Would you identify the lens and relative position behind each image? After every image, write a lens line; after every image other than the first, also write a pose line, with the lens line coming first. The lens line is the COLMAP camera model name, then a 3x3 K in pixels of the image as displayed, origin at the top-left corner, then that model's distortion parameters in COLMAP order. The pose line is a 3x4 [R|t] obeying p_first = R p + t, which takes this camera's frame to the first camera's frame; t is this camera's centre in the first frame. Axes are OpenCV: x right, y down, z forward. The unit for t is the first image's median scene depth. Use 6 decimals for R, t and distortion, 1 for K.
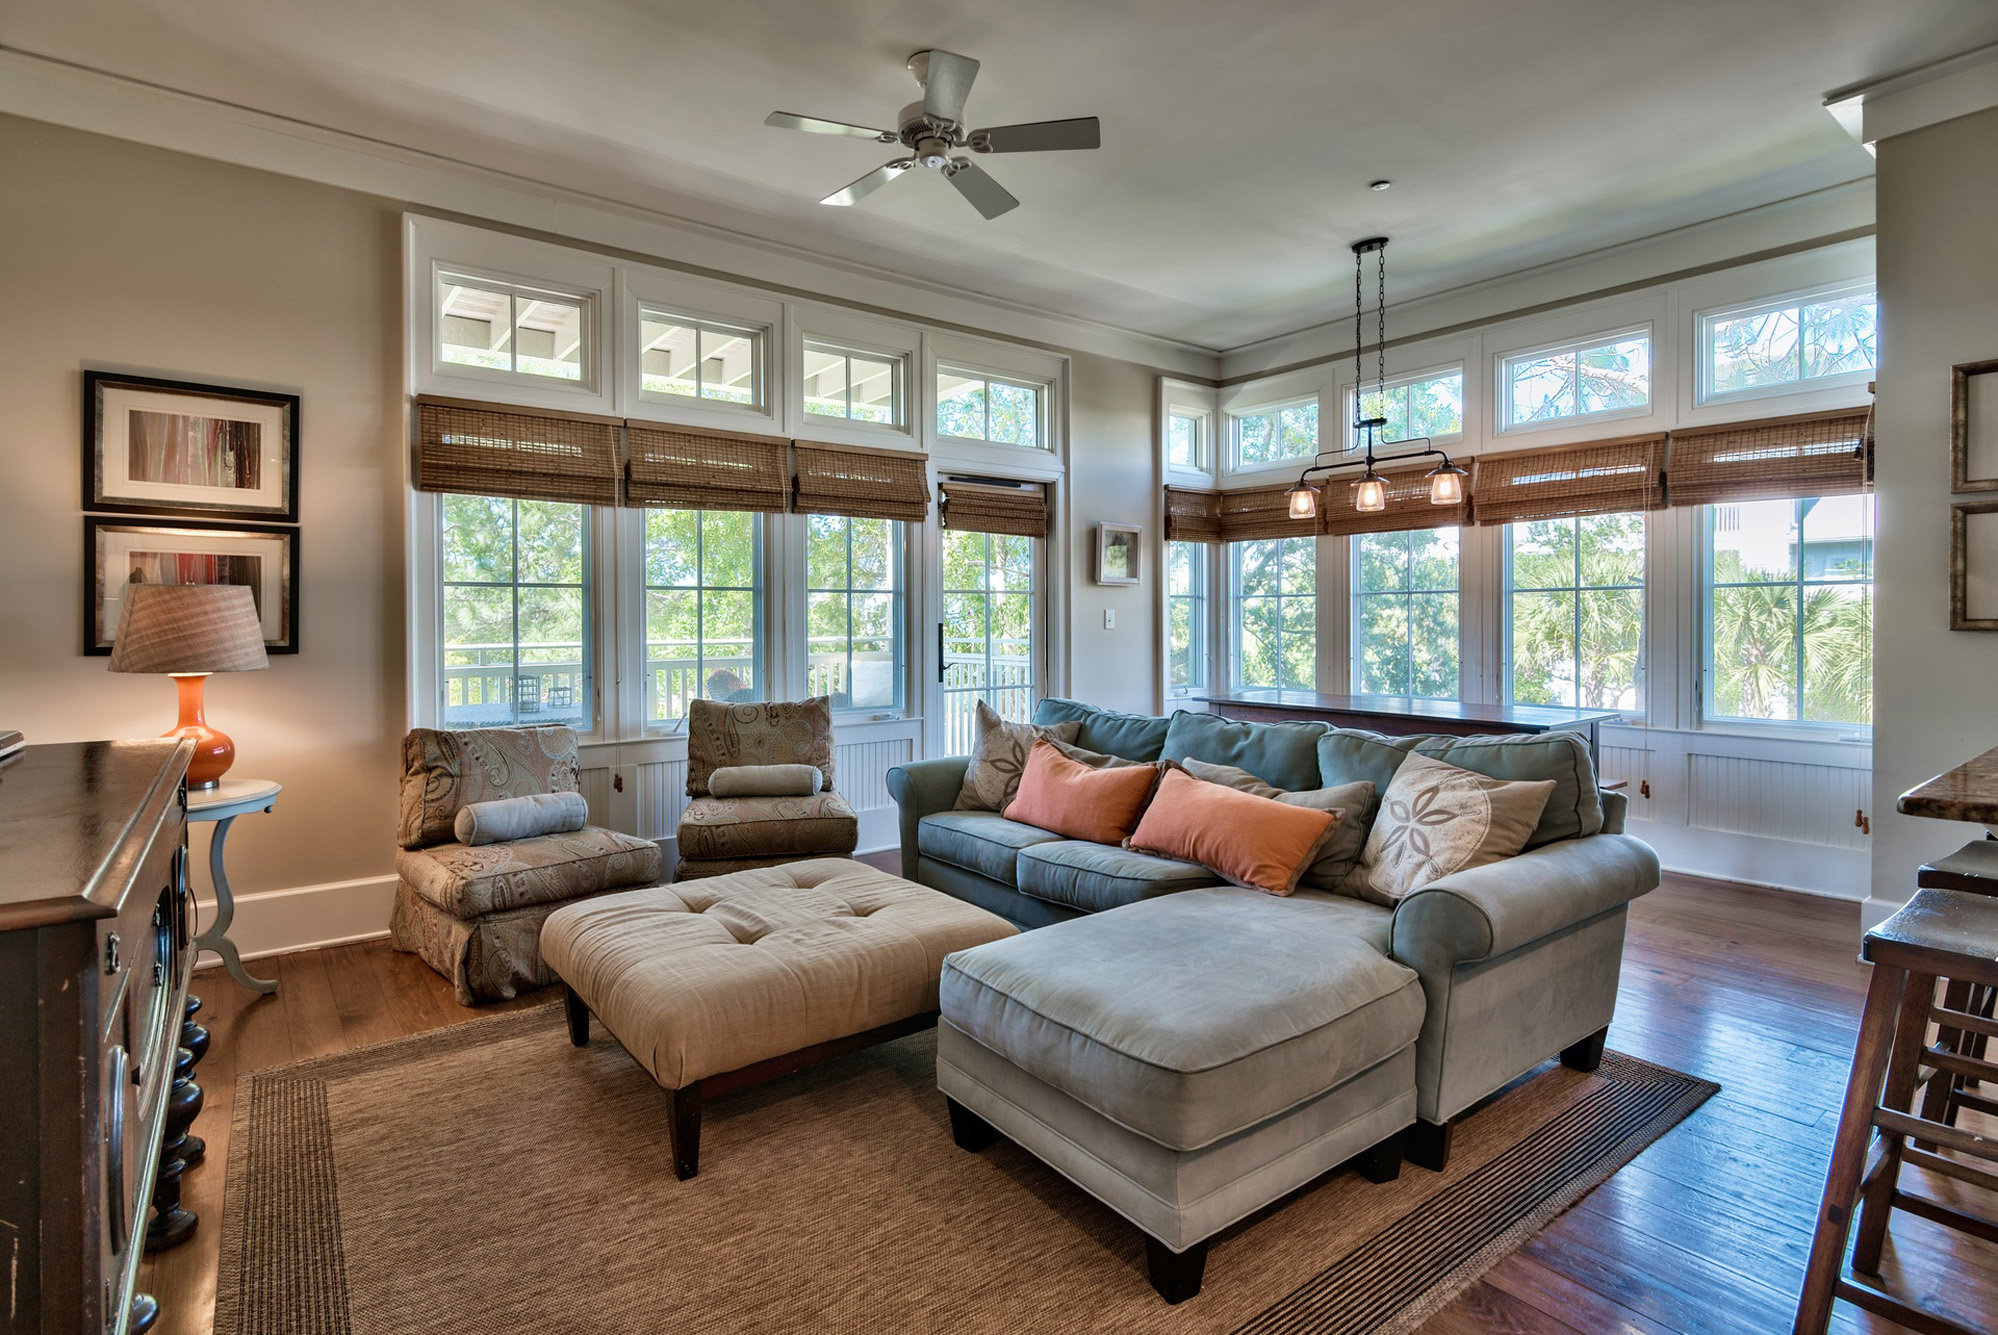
lens RADIAL K [[983.2, 0, 996.3], [0, 983.2, 626.6], [0, 0, 1]] dist [-0.002428, -0.000388]
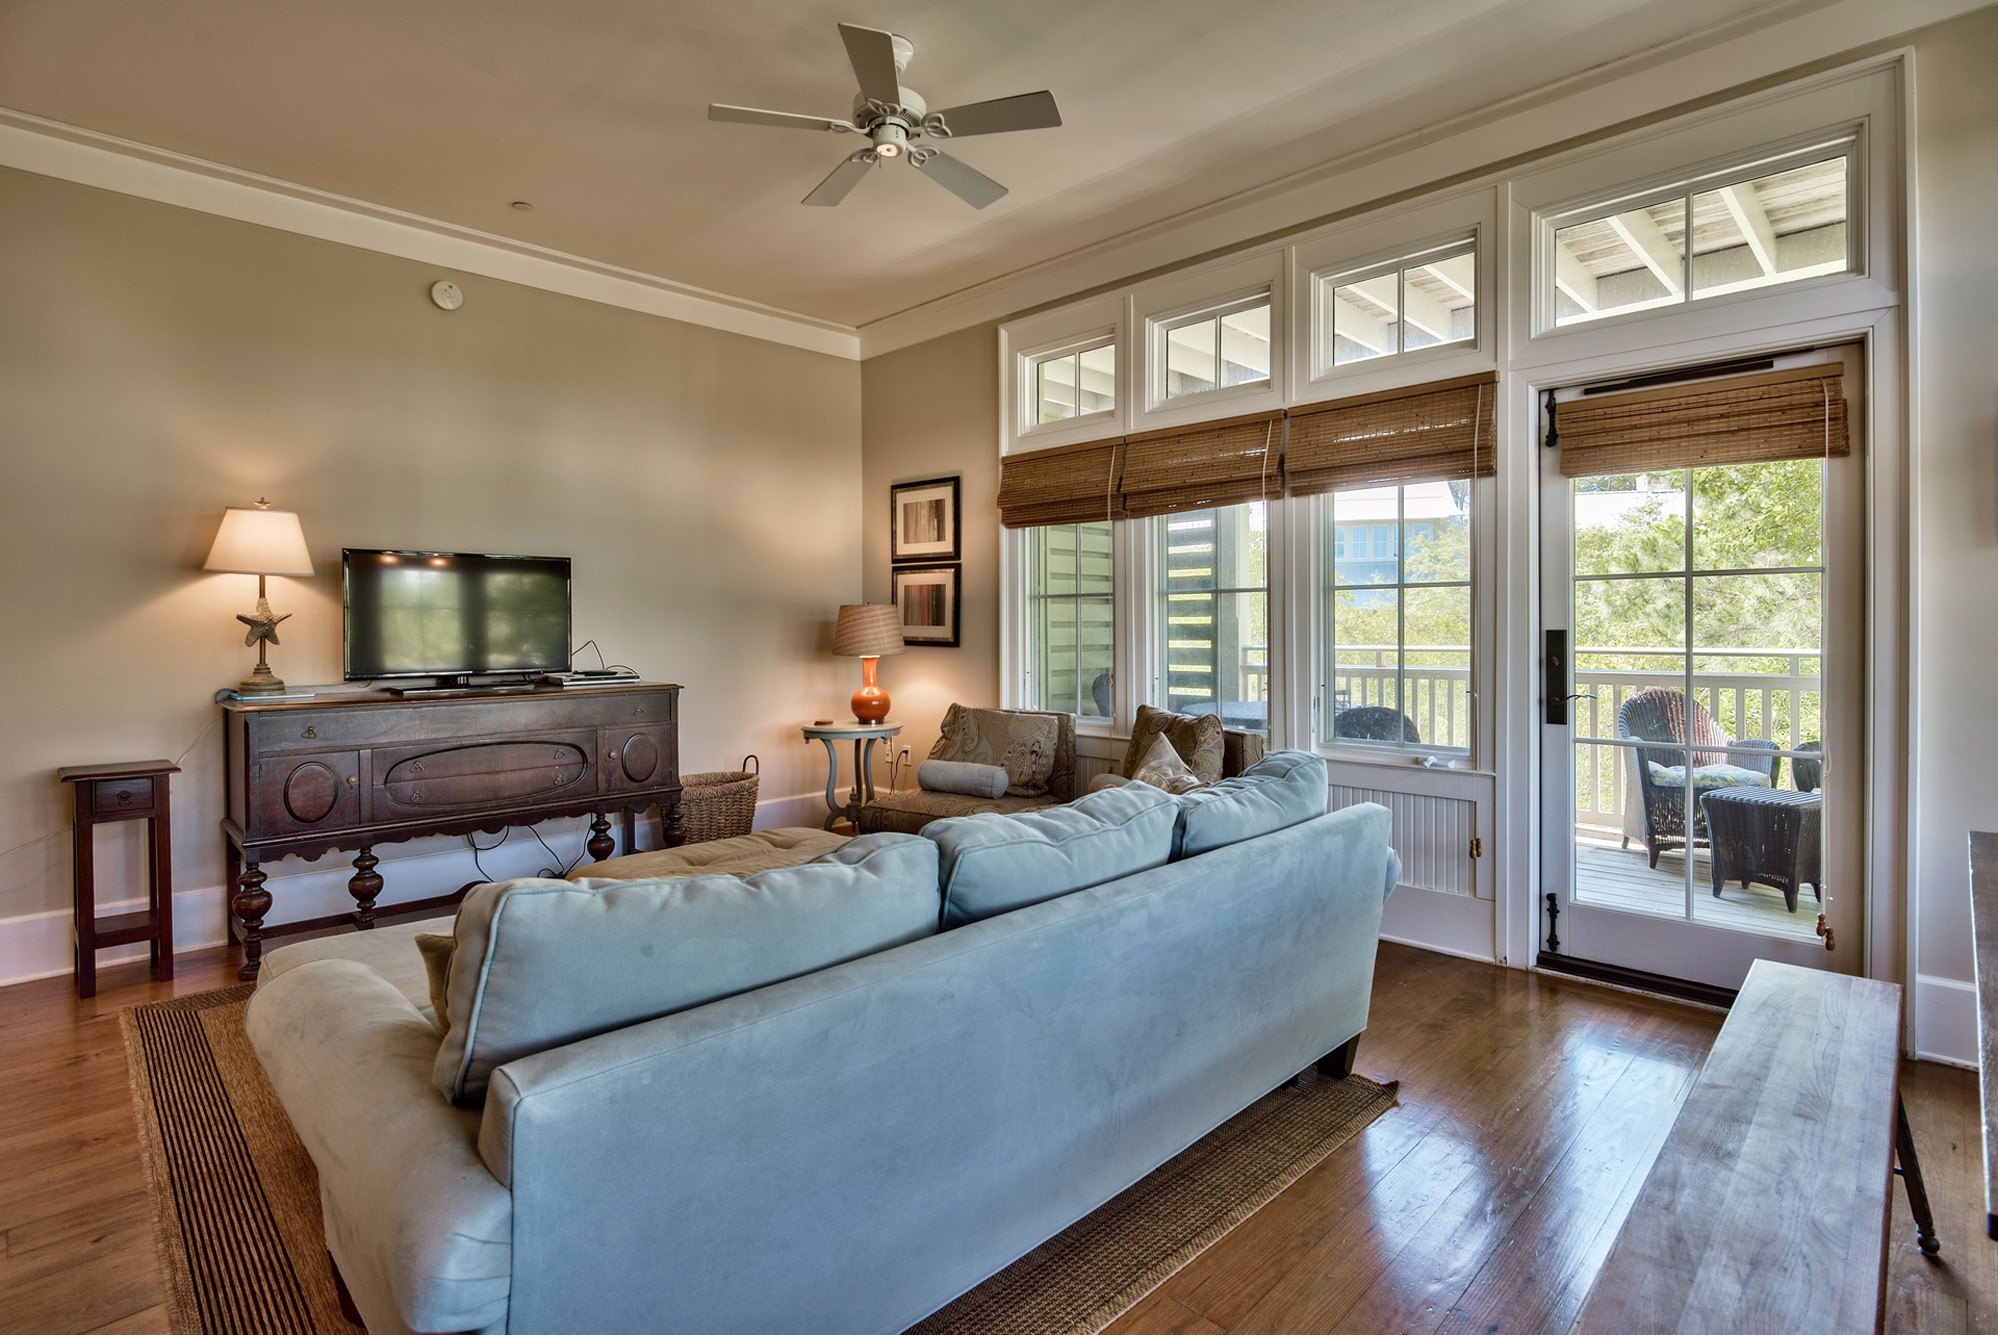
lens RADIAL K [[983.2, 0, 996.3], [0, 983.2, 626.6], [0, 0, 1]] dist [-0.002428, -0.000388]
pose [[0.126108, 0.005707, -0.992000, 0.726181], [-0.001833, 0.999983, 0.005520, -0.011273], [0.992015, 0.001123, 0.126116, 0.796275]]
